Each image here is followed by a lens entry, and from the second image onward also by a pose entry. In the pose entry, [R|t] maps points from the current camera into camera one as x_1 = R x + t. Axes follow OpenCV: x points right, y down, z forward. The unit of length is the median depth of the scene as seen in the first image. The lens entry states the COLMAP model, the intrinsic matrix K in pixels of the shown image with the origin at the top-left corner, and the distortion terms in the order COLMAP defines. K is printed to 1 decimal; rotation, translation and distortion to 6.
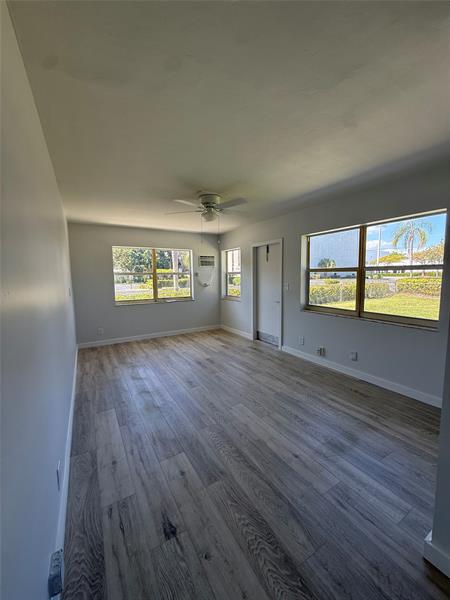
lens RADIAL K [[241.4, 0, 225.0], [0, 241.4, 300.0], [0, 0, 1]] dist [-0.001368, -0.000071]
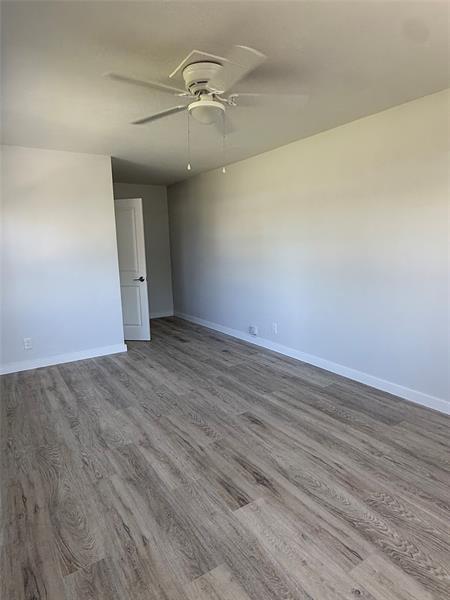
lens RADIAL K [[374.1, 0, 225.0], [0, 374.1, 300.0], [0, 0, 1]] dist [-0.001230, 0.001397]
pose [[-0.998694, 0.041755, -0.029431, -0.064763], [0.032949, 0.966769, 0.253519, -0.202865], [0.039039, 0.252218, -0.966883, 2.036613]]
